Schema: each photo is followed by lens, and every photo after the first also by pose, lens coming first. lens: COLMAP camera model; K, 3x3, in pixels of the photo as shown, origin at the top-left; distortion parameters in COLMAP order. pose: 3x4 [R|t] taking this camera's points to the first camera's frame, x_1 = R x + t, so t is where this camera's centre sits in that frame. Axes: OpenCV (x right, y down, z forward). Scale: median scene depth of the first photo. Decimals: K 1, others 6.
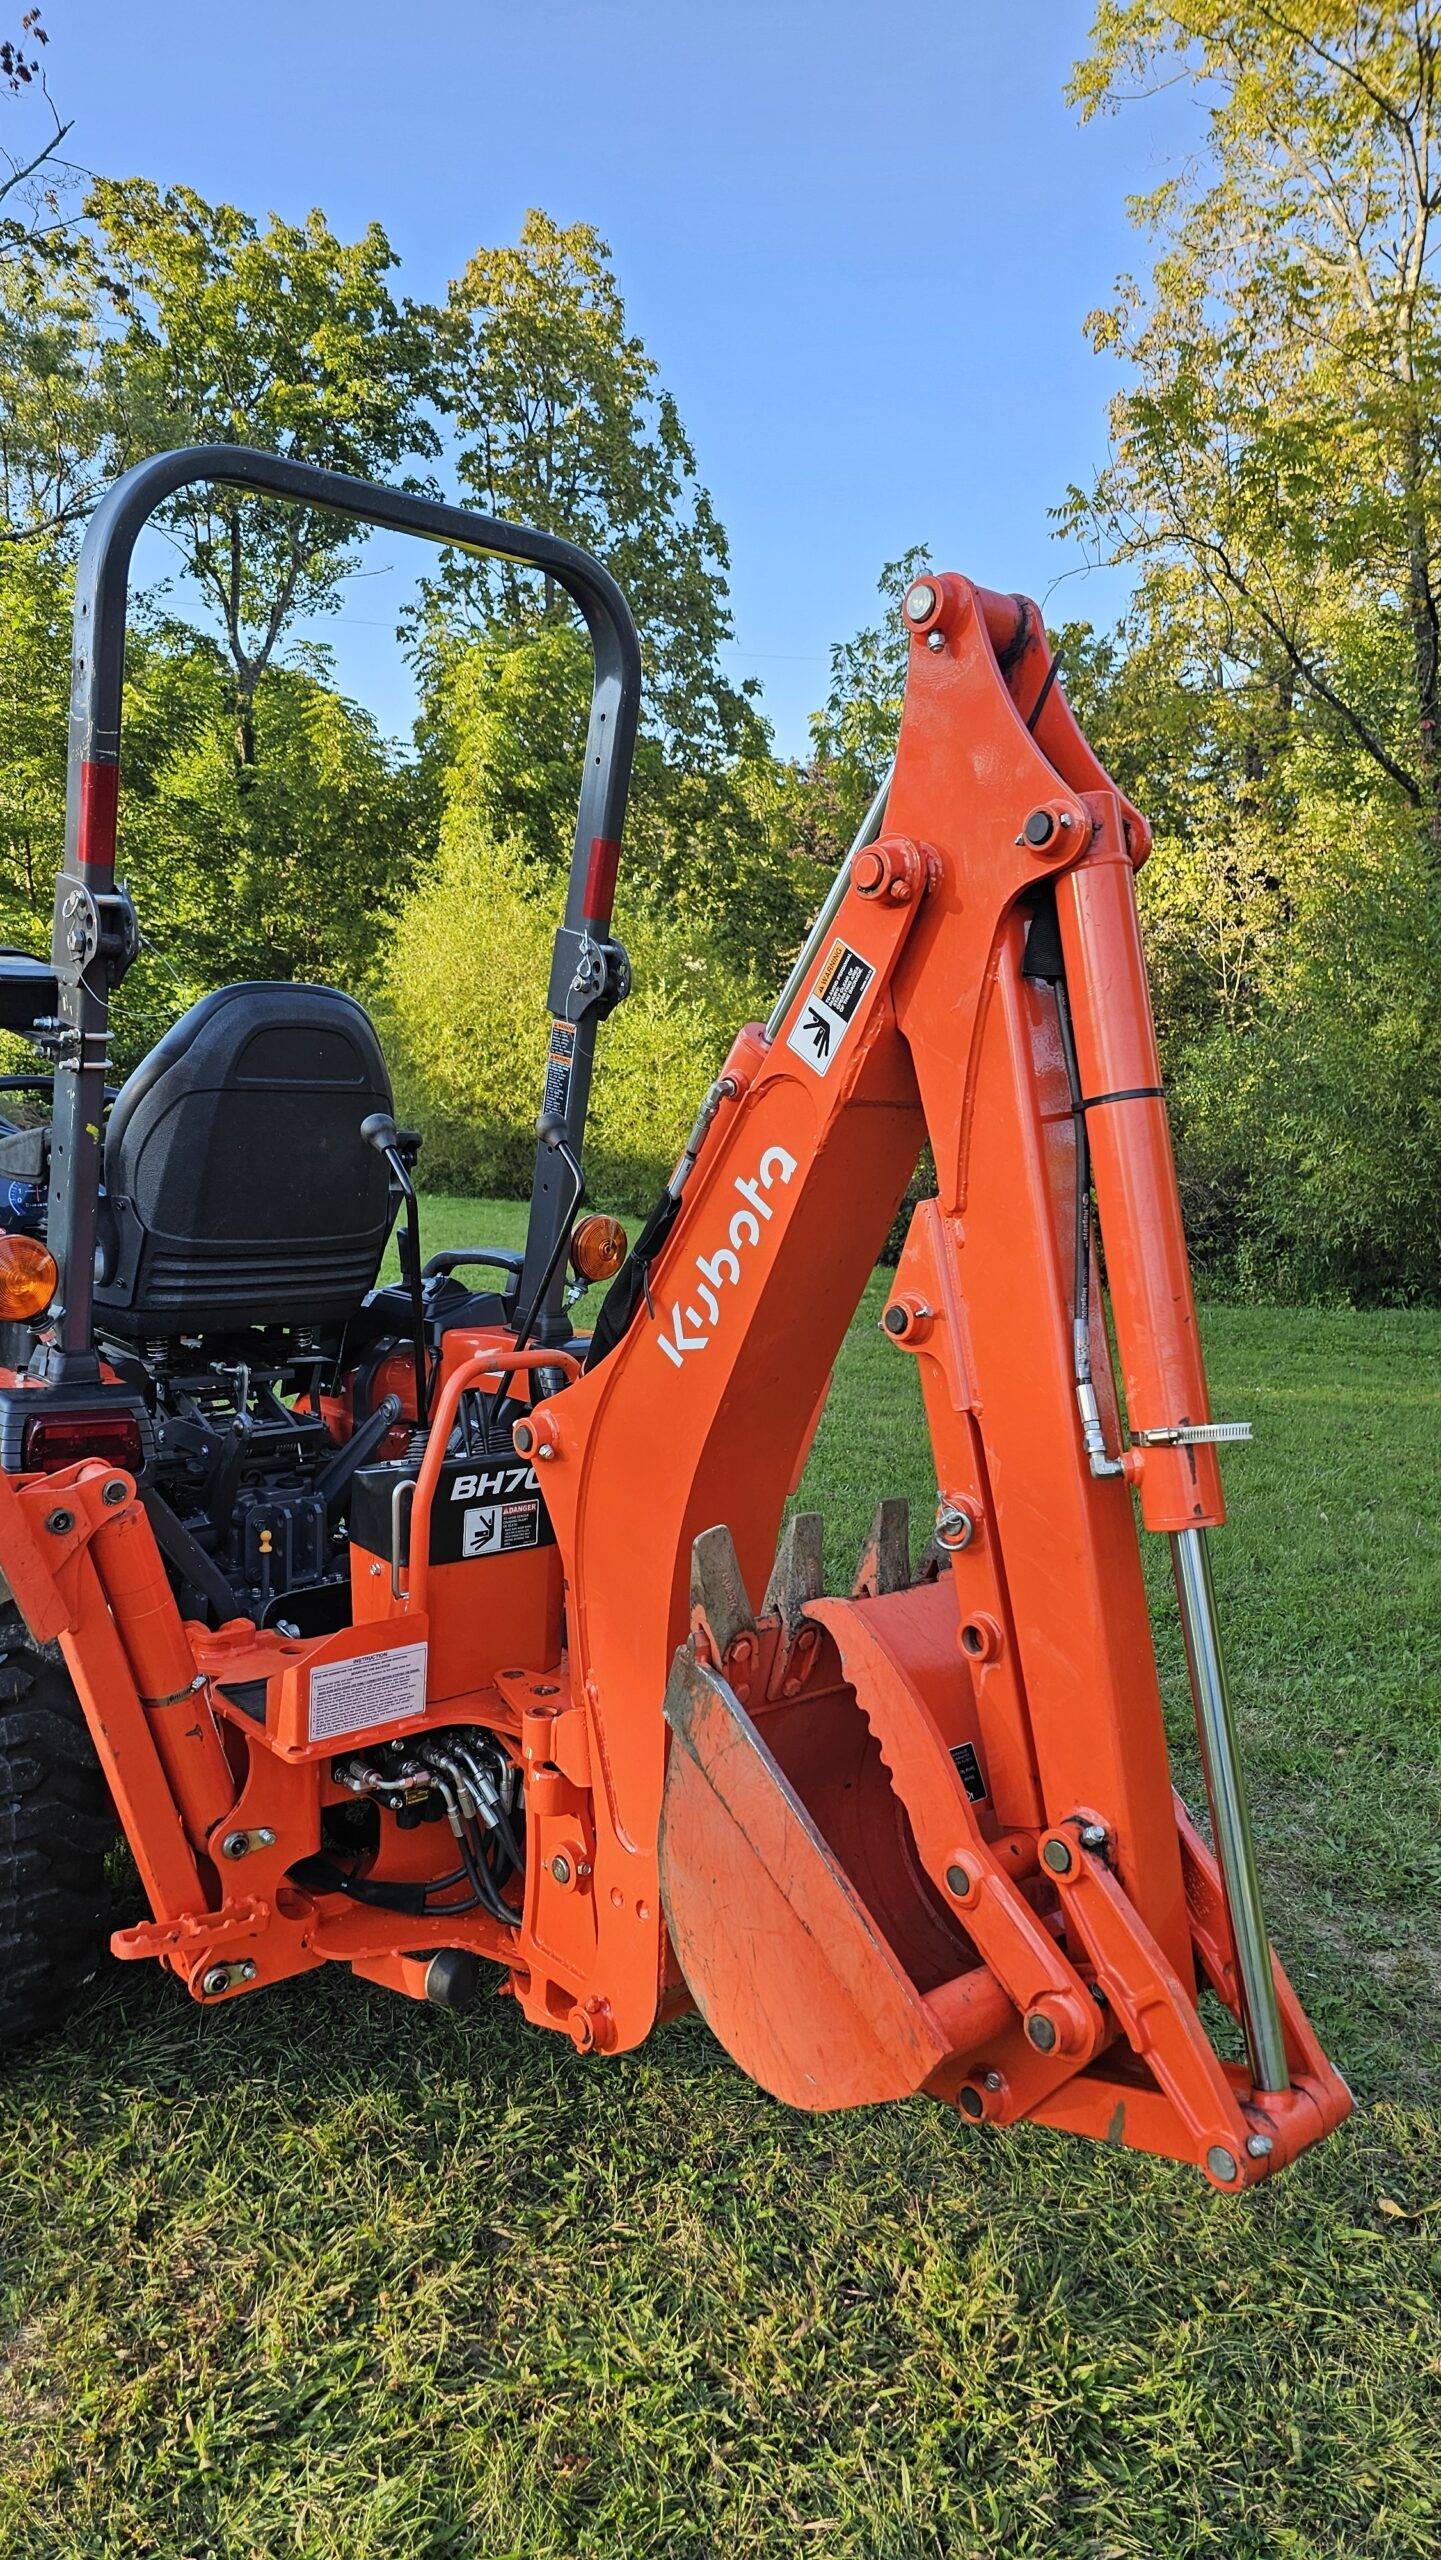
lens RADIAL K [[1727.8, 0, 687.3], [0, 1727.8, 1290.3], [0, 0, 1]] dist [0.069081, -0.066318]
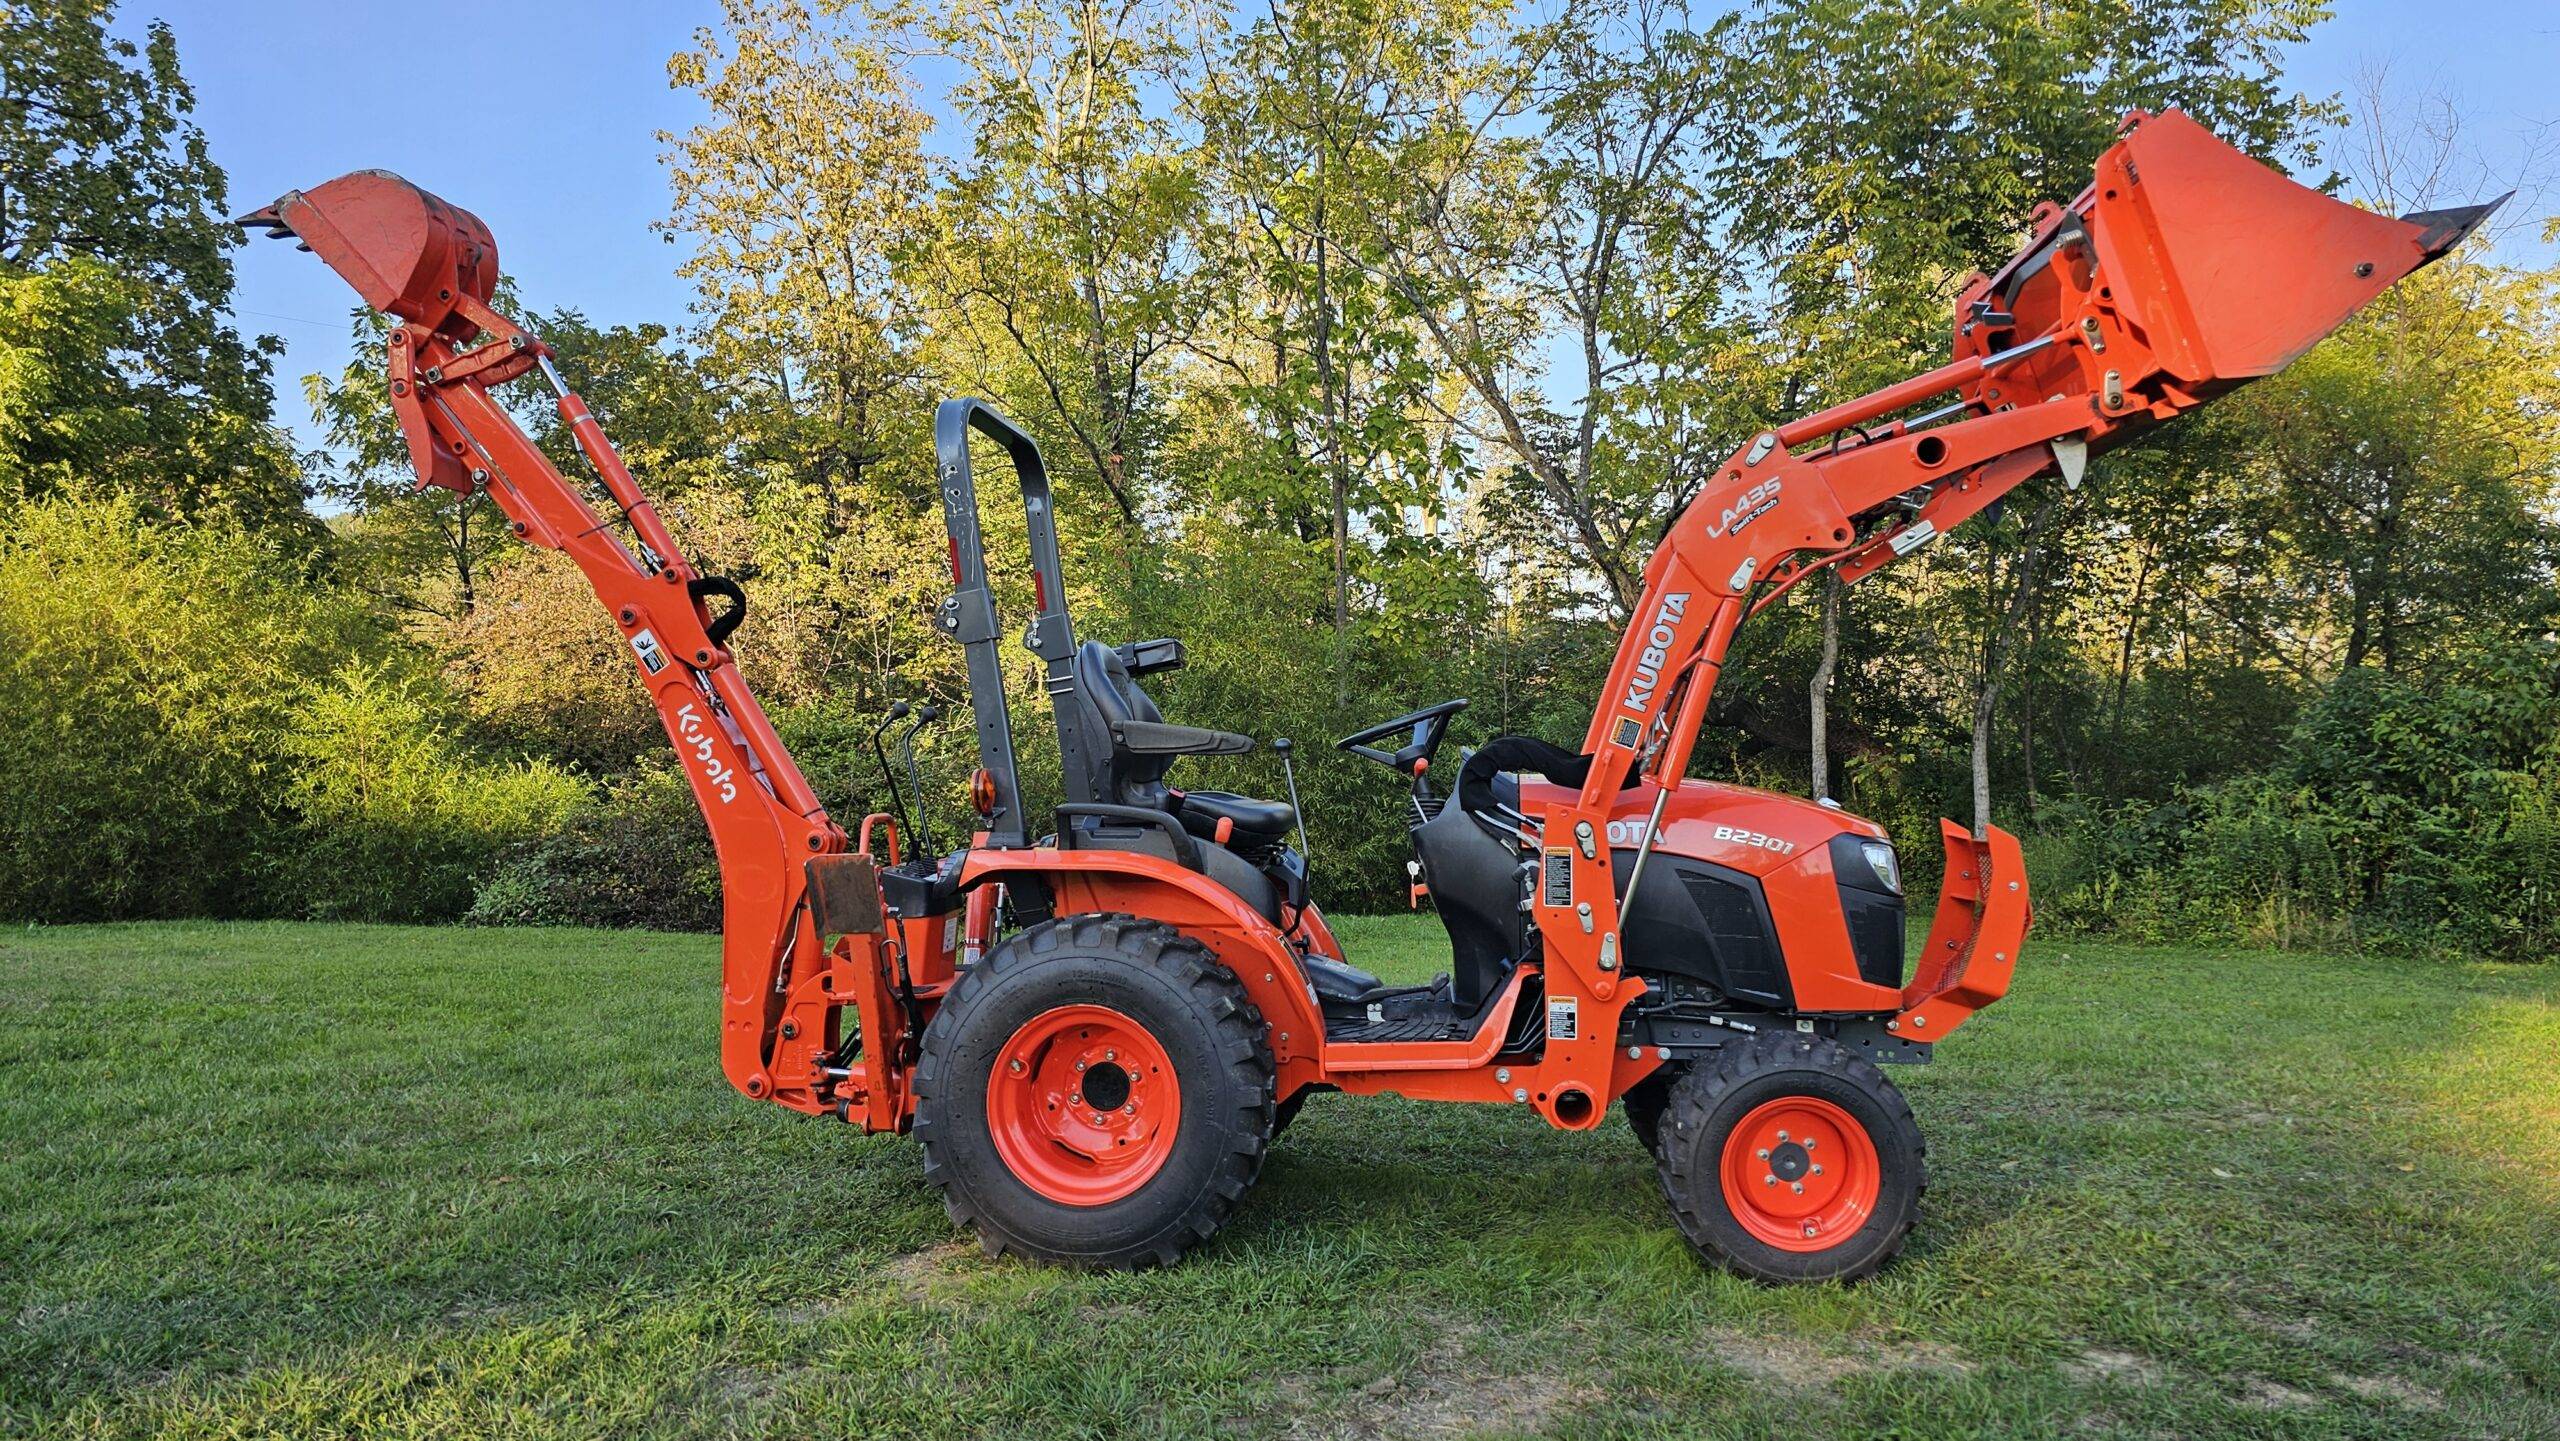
lens RADIAL K [[1727.8, 0, 1271.5], [0, 1727.8, 720.6], [0, 0, 1]] dist [0.069081, -0.066318]
pose [[0.783448, -0.022278, 0.621057, -0.130854], [0.112146, 0.988019, -0.106027, 0.001790], [-0.611254, 0.152716, 0.776560, 0.003985]]
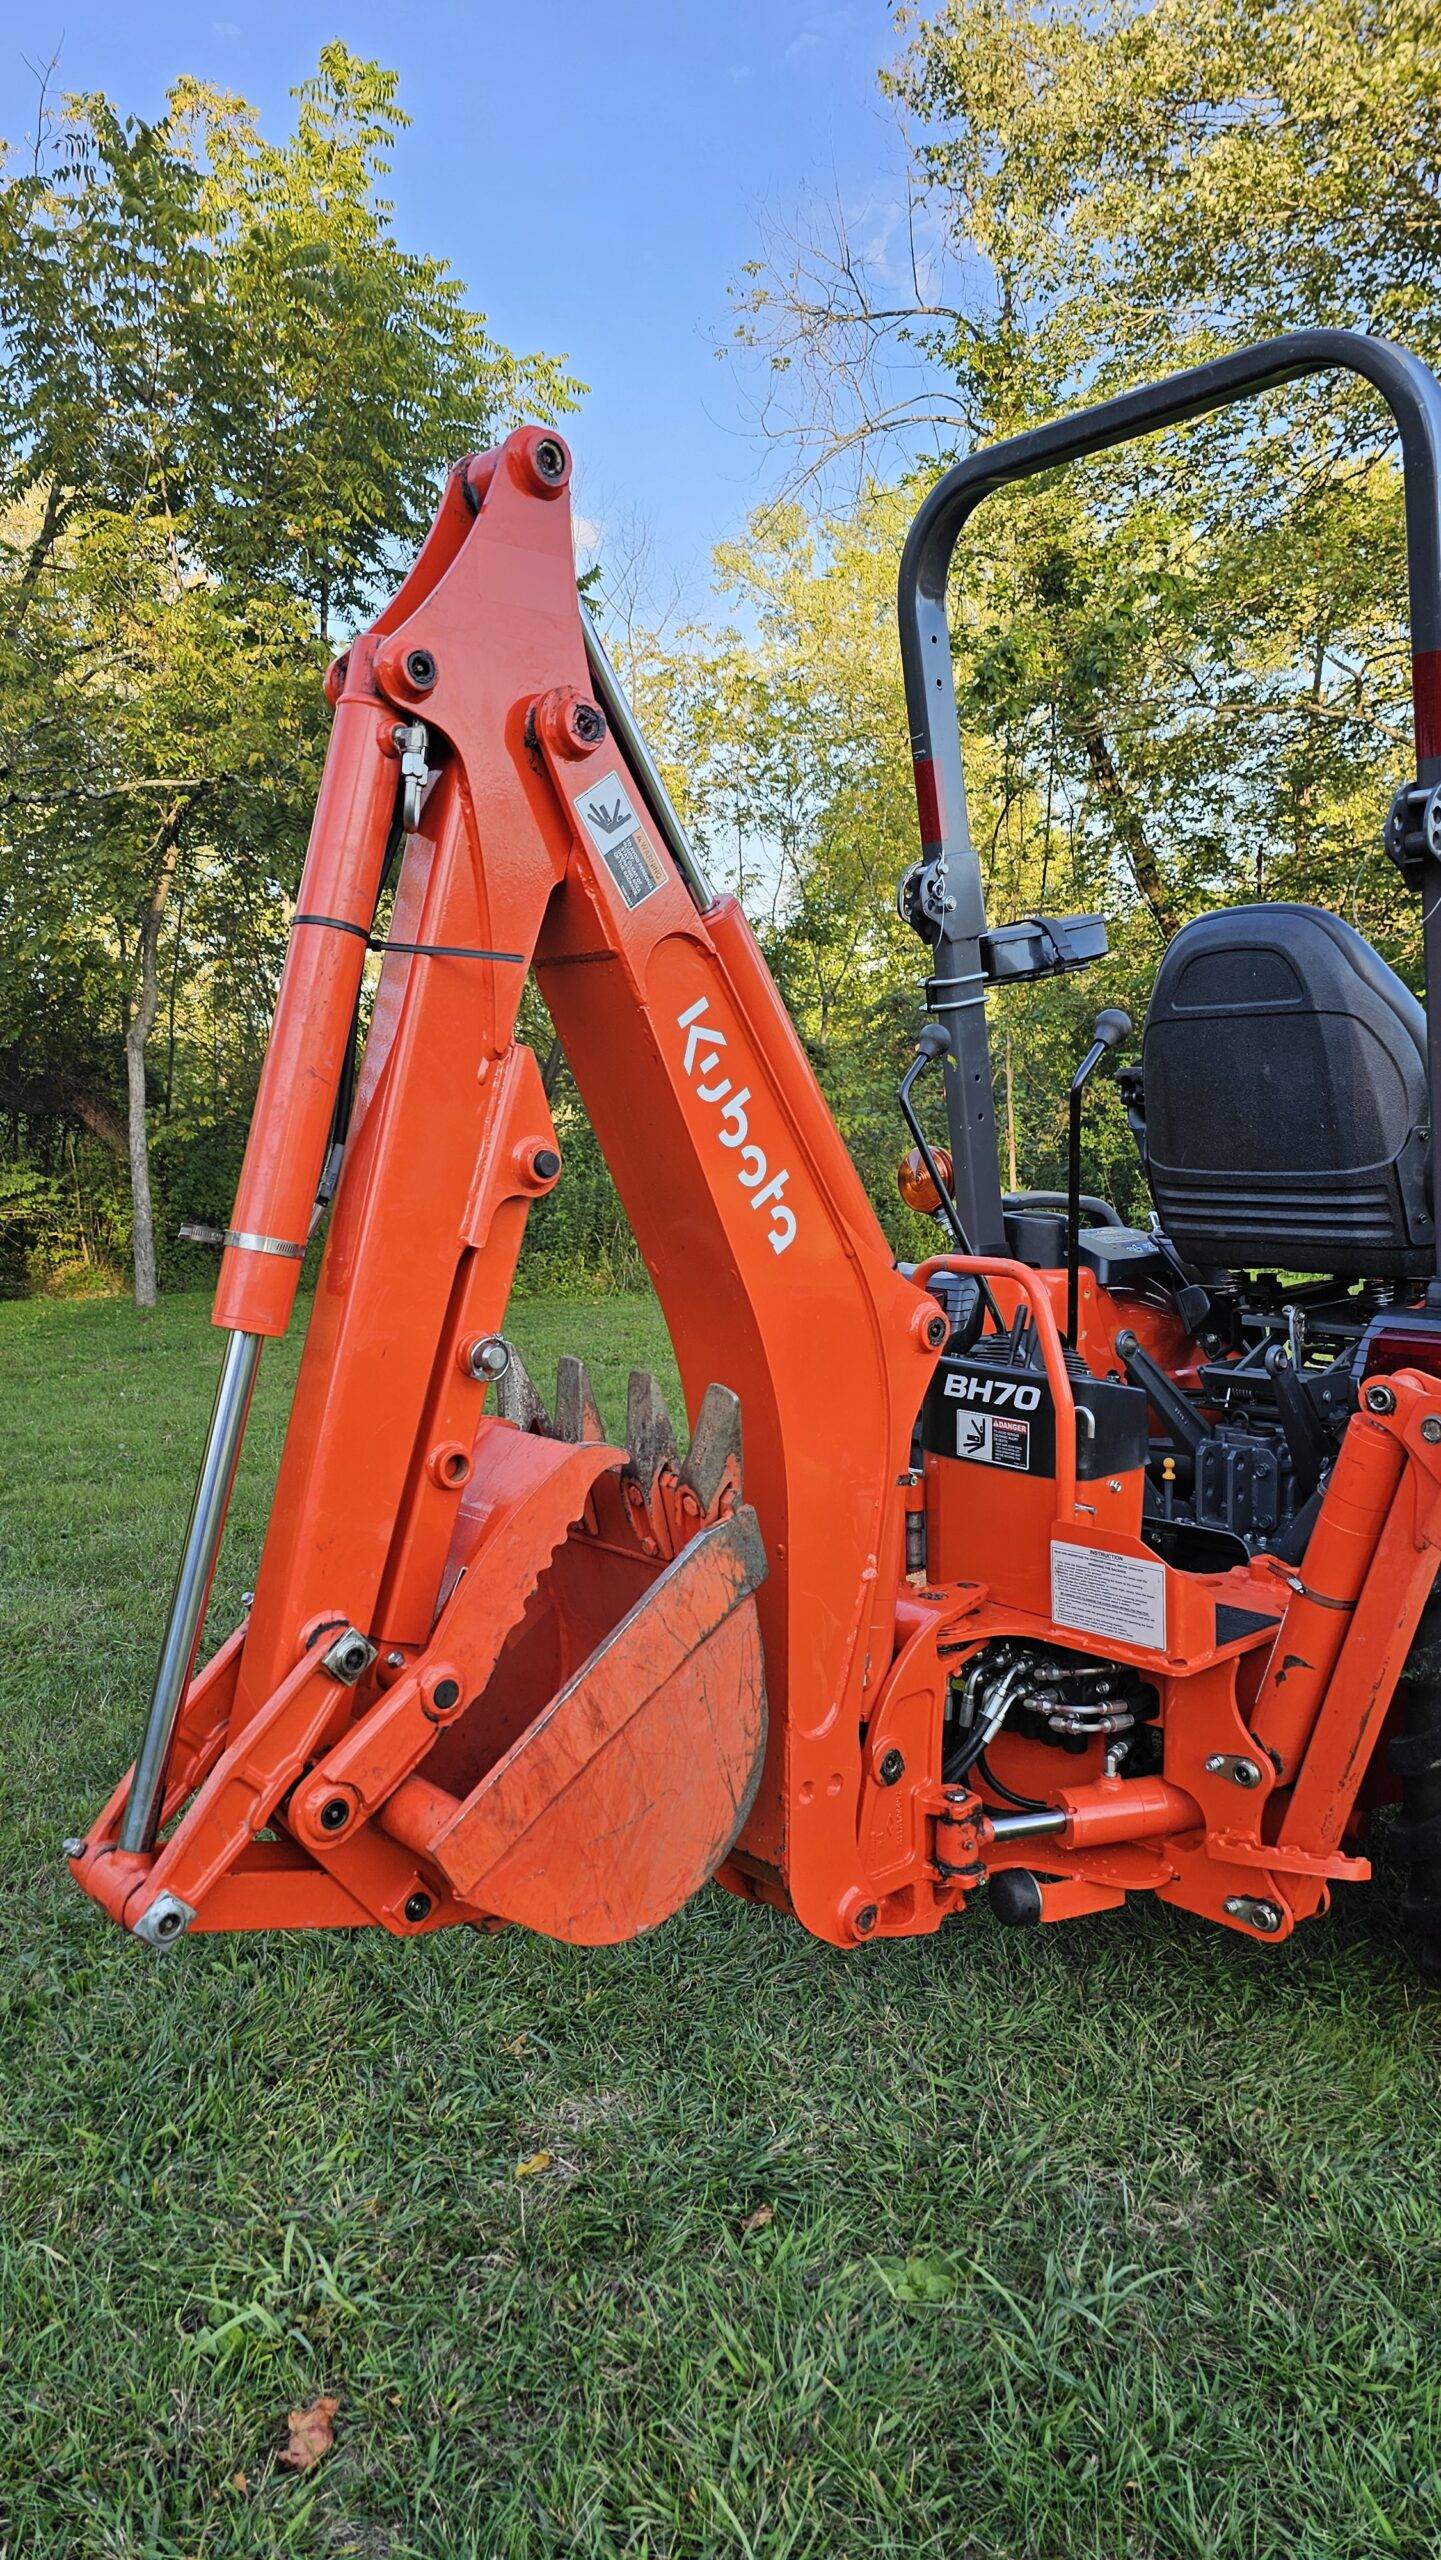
lens RADIAL K [[1727.8, 0, 702.5], [0, 1727.8, 1283.8], [0, 0, 1]] dist [0.069081, -0.066318]
pose [[0.052164, -0.133838, 0.989629, -0.132886], [0.144823, 0.981516, 0.125108, -0.016547], [-0.988082, 0.136795, 0.070583, 0.131116]]
